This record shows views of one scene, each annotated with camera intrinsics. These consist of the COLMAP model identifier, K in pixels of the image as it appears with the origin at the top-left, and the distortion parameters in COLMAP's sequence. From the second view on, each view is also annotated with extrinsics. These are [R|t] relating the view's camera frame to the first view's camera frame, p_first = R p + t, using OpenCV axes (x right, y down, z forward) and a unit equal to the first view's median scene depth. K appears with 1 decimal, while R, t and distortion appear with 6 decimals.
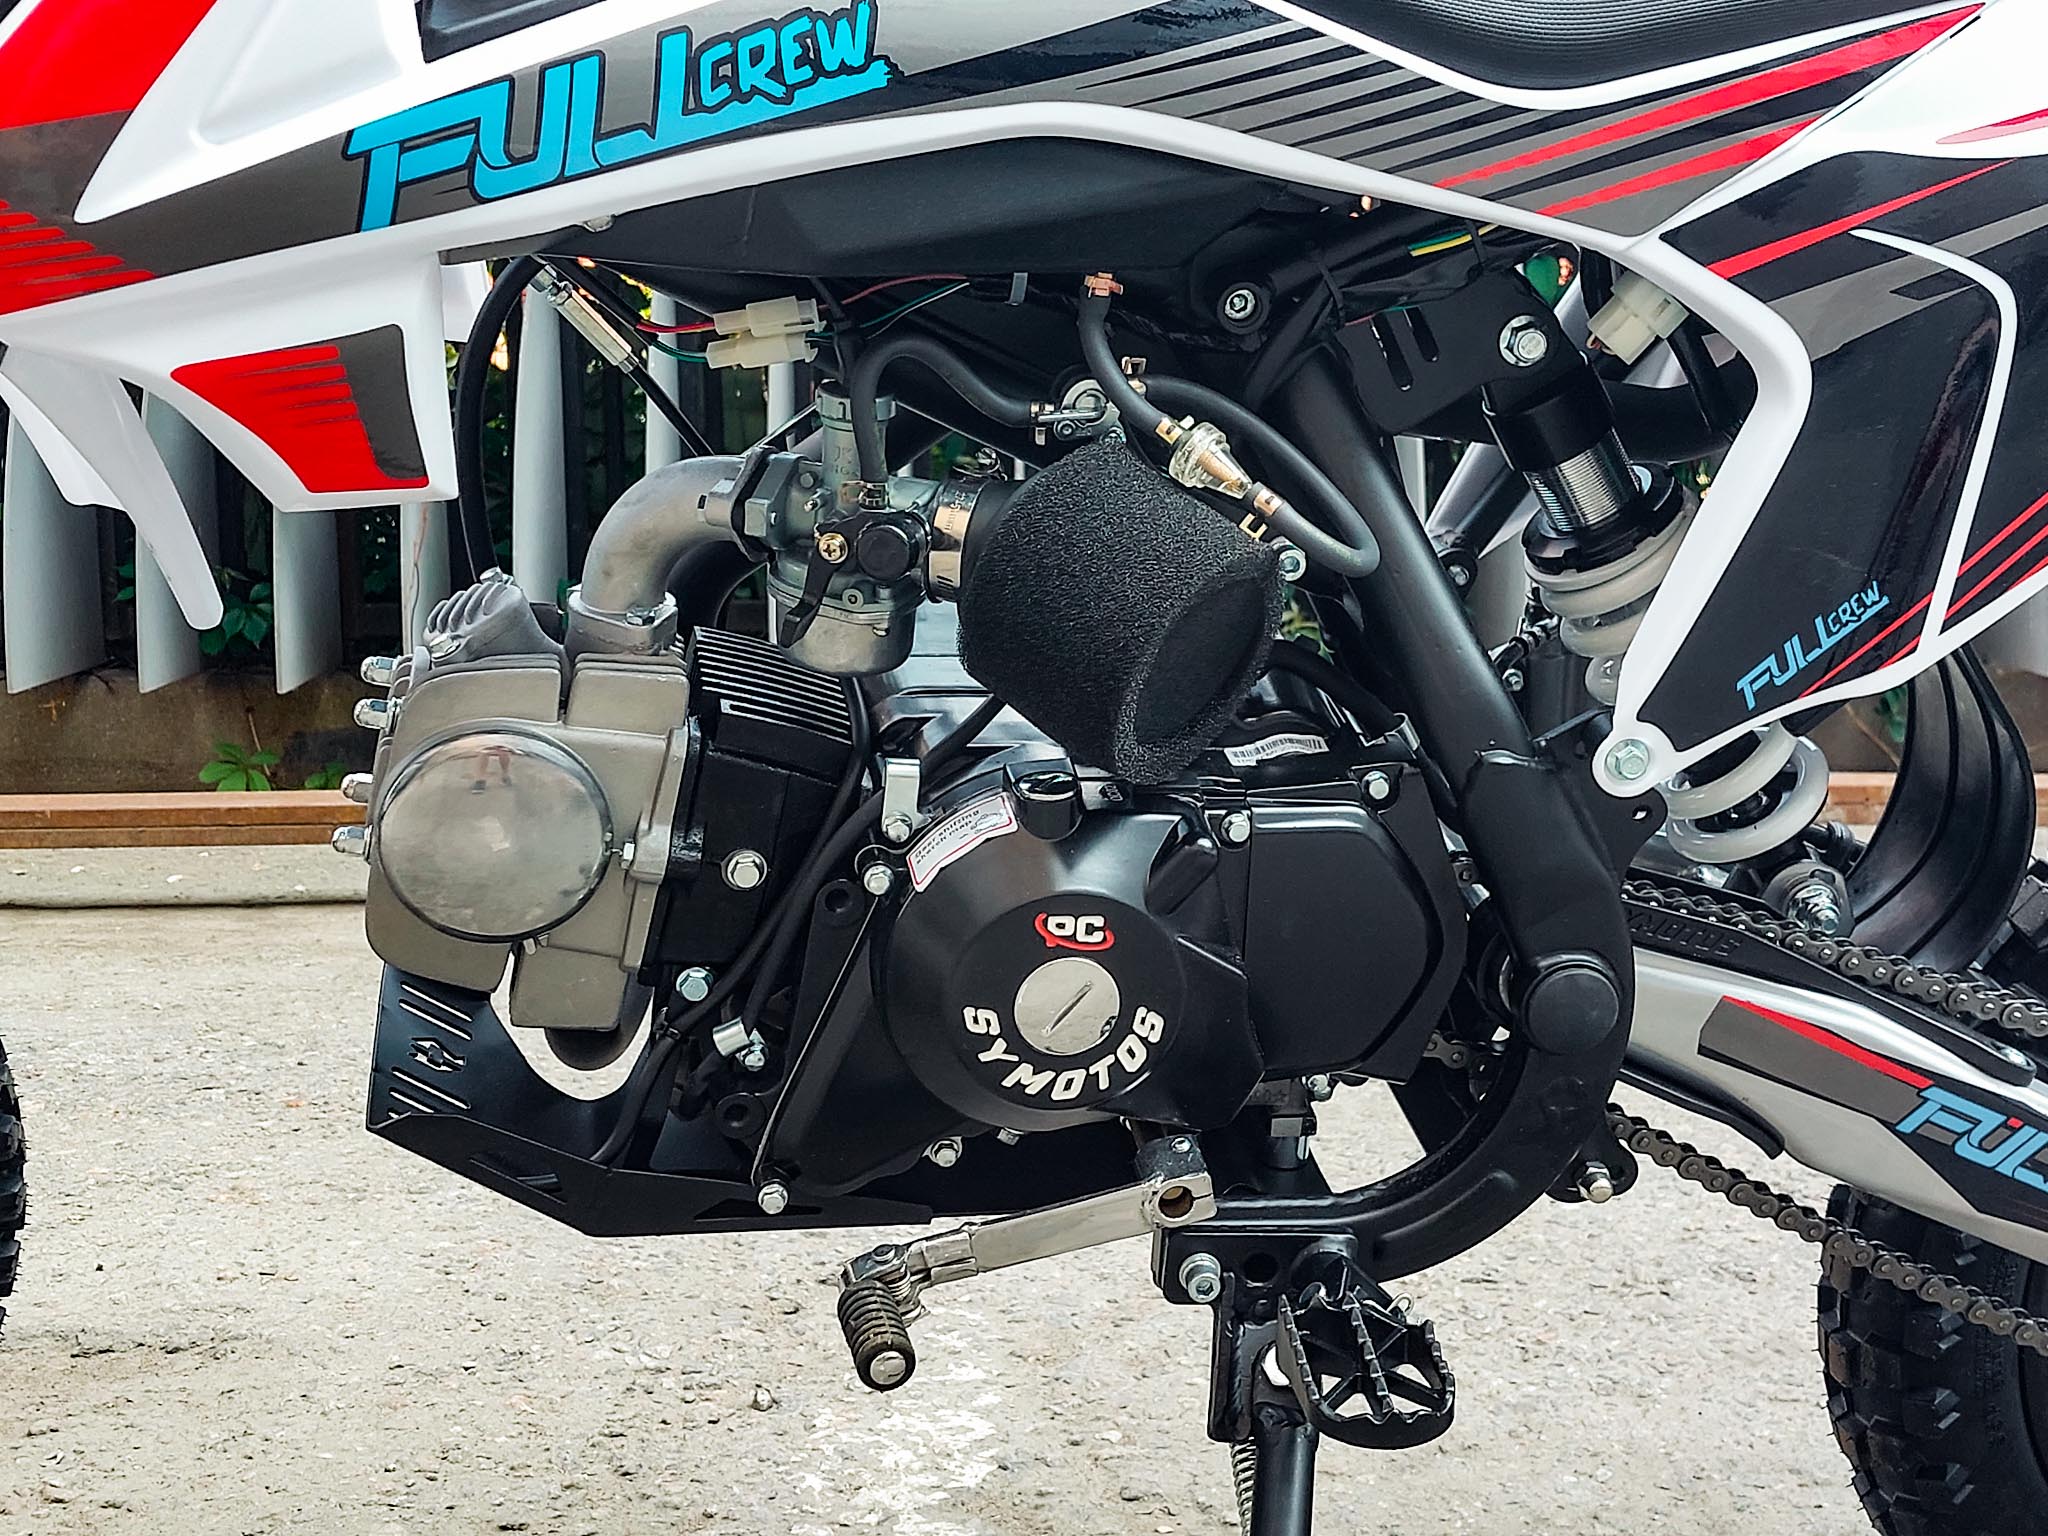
lens RADIAL K [[2924.1, 0, 1048.3], [0, 2924.1, 758.0], [0, 0, 1]] dist [0.263917, -1.041011]
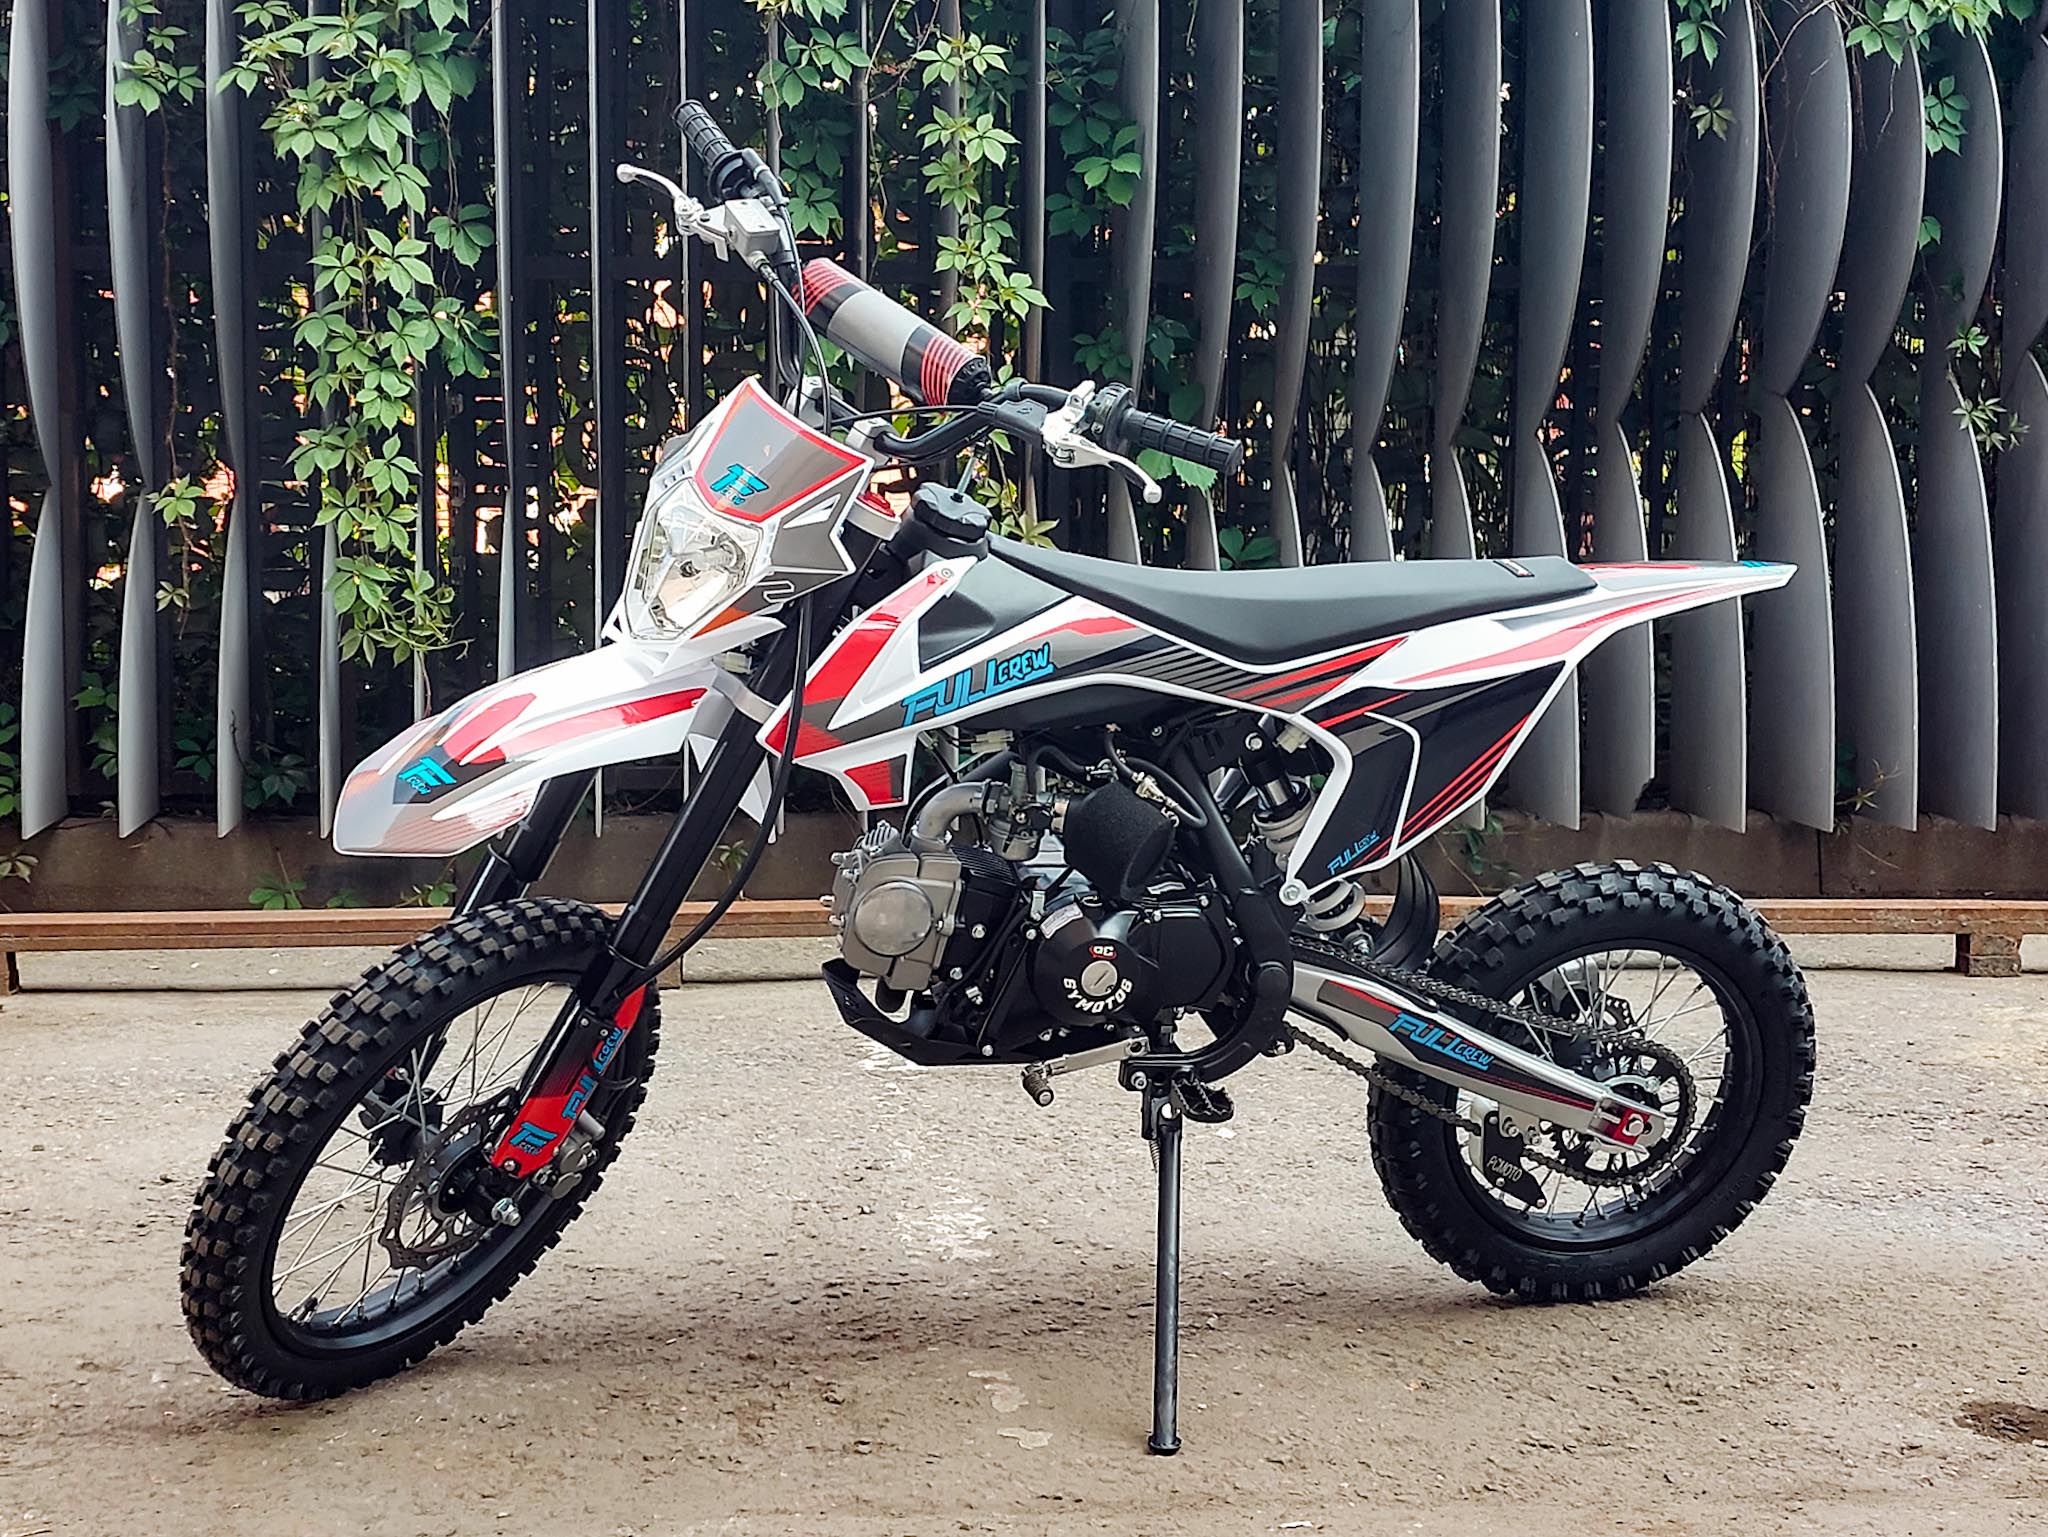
lens RADIAL K [[3094.6, 0, 1024.0], [0, 3094.6, 768.5], [0, 0, 1]] dist [0.271570, -1.086767]
pose [[0.994091, 0.005556, 0.108409, -0.380872], [-0.001662, 0.999351, -0.035979, -0.010338], [-0.108538, 0.035586, 0.993455, -1.927029]]
